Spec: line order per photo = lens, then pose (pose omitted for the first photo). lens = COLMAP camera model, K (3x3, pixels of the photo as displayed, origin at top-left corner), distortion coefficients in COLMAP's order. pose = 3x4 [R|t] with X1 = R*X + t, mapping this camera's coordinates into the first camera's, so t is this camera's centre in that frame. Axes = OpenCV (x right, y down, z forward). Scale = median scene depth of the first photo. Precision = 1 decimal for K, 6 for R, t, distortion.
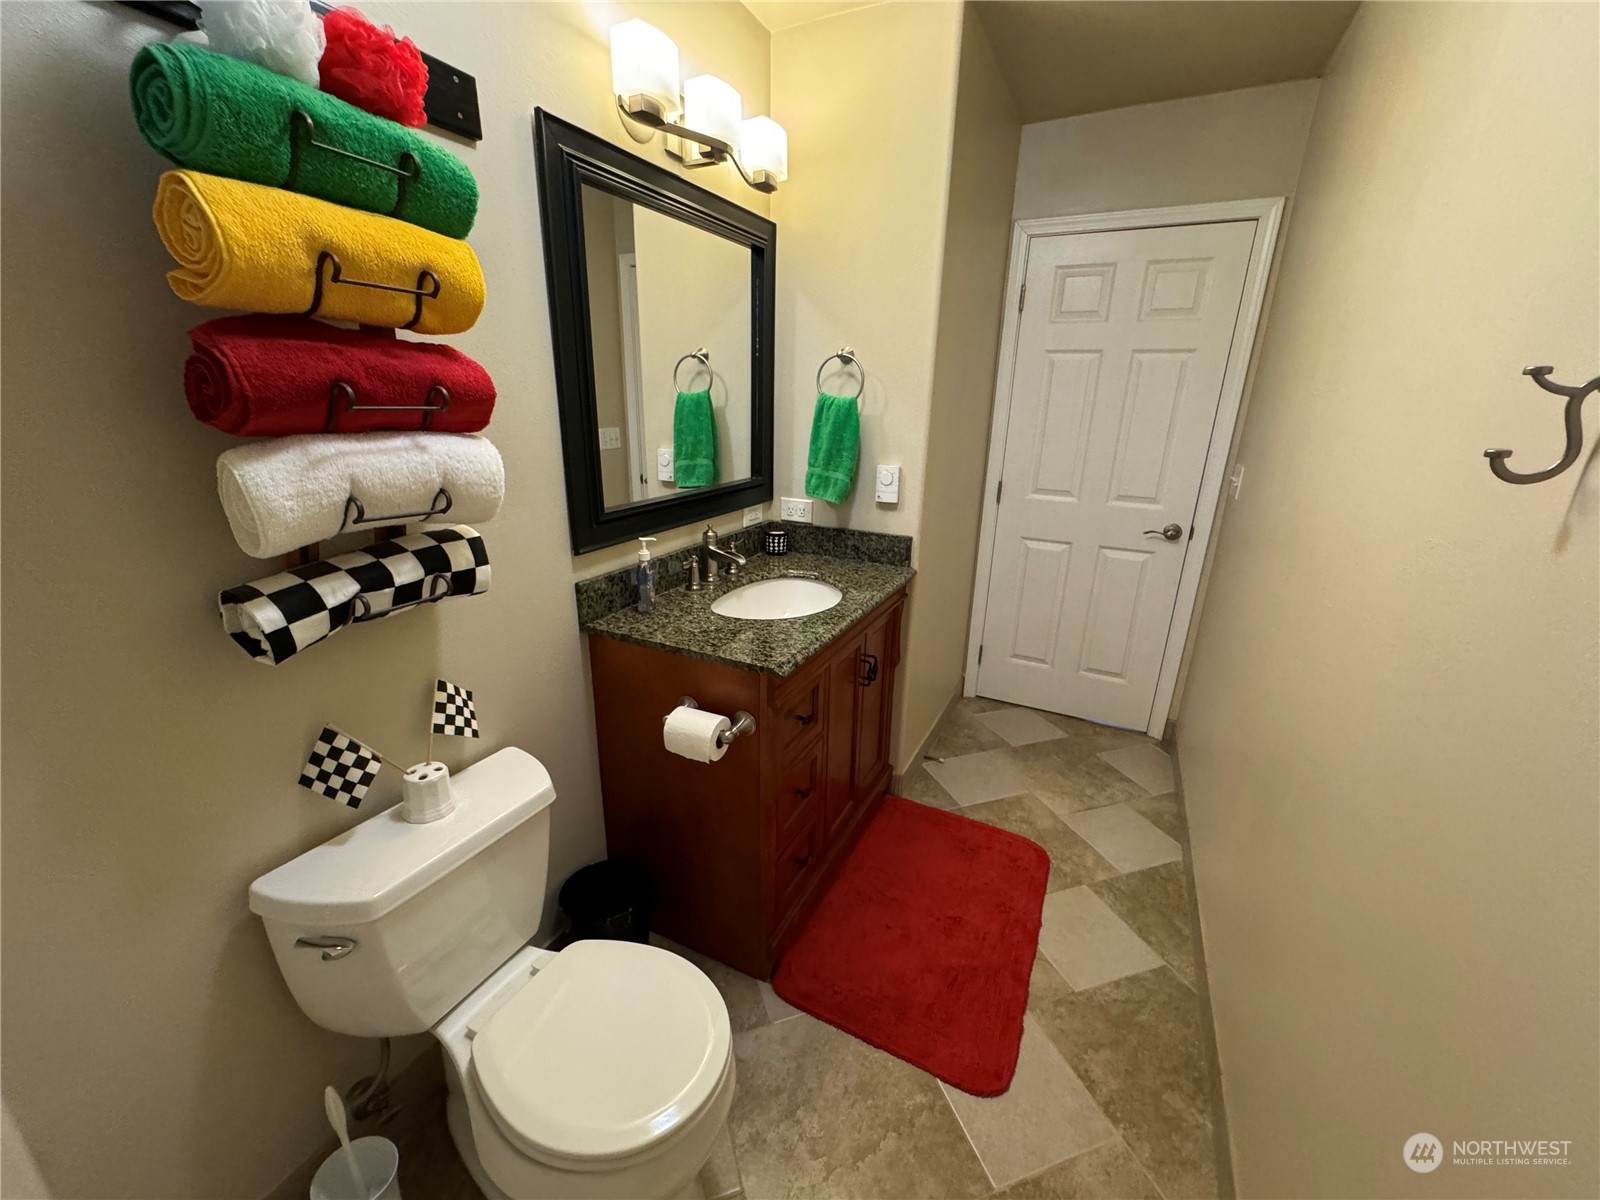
lens RADIAL K [[635.2, 0, 804.1], [0, 635.2, 600.4], [0, 0, 1]] dist [0.000893, -0.000328]
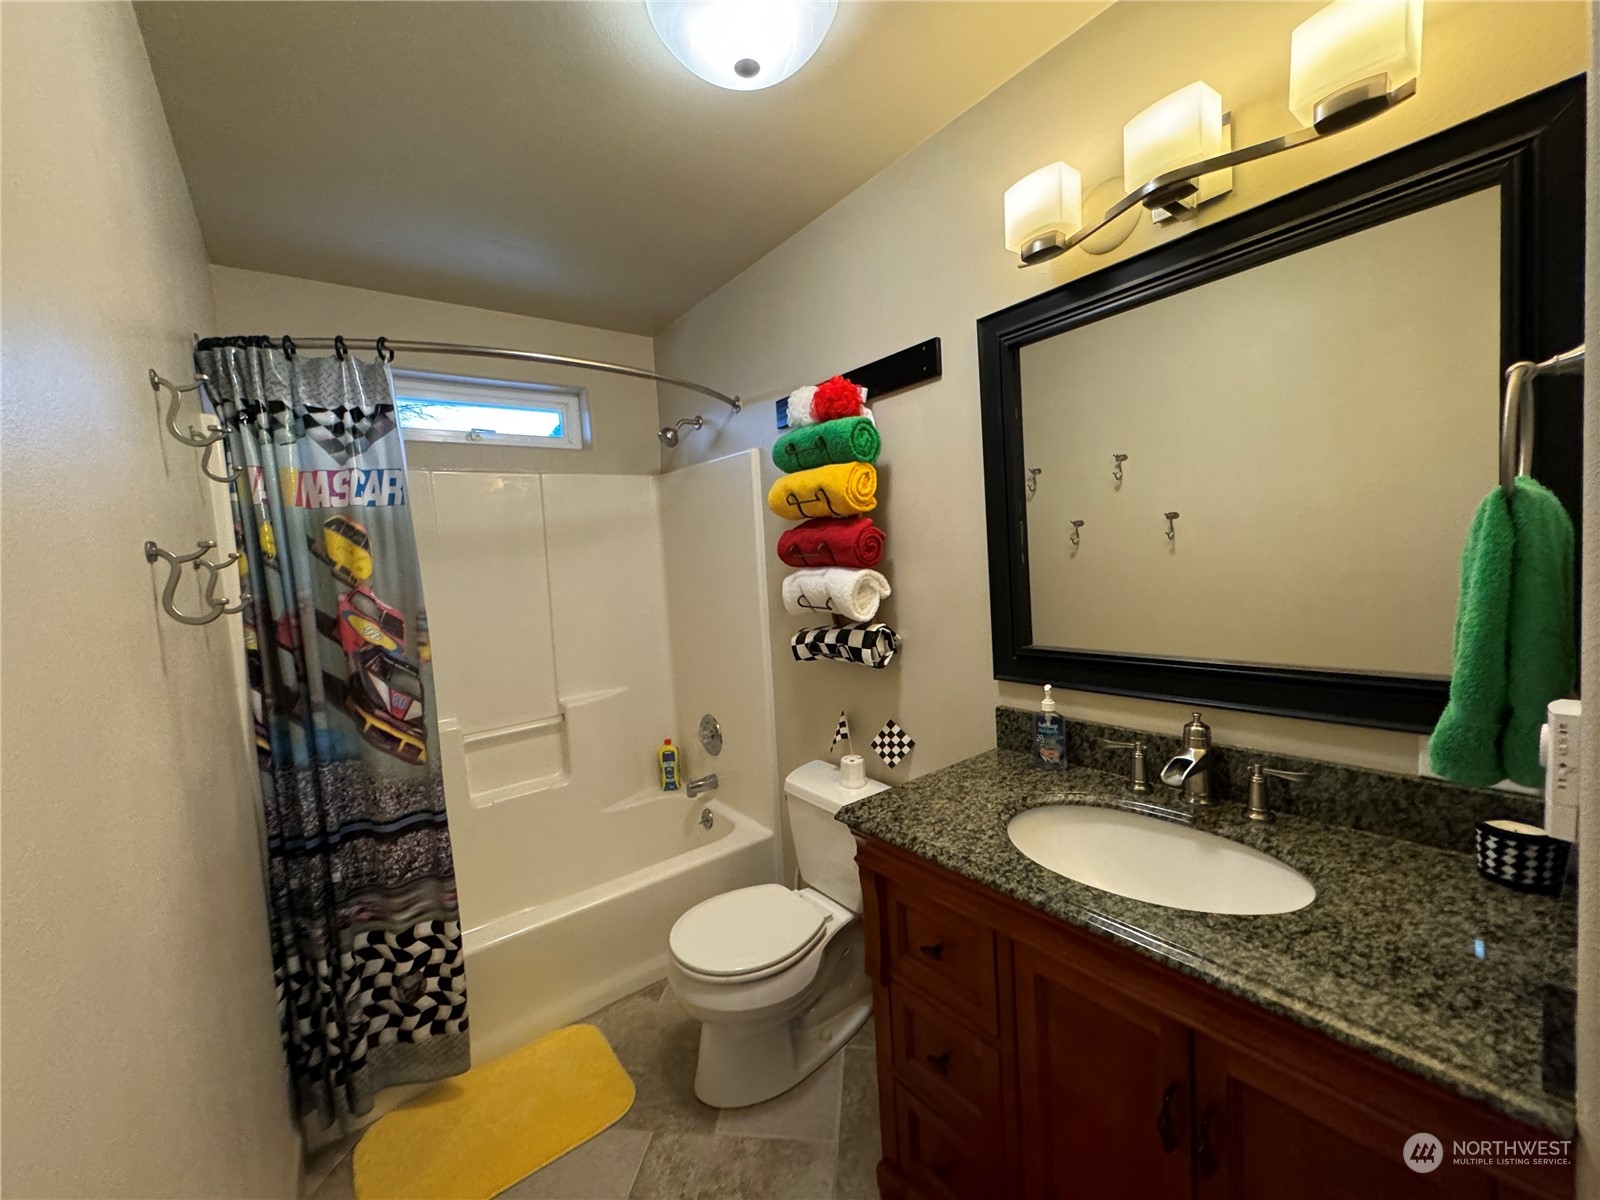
lens RADIAL K [[635.2, 0, 804.1], [0, 635.2, 600.4], [0, 0, 1]] dist [0.000893, -0.000328]
pose [[-0.448001, 0.070260, -0.891268, 0.616075], [-0.224450, 0.956141, 0.188195, -0.275199], [0.865400, 0.284356, -0.412582, 0.940705]]
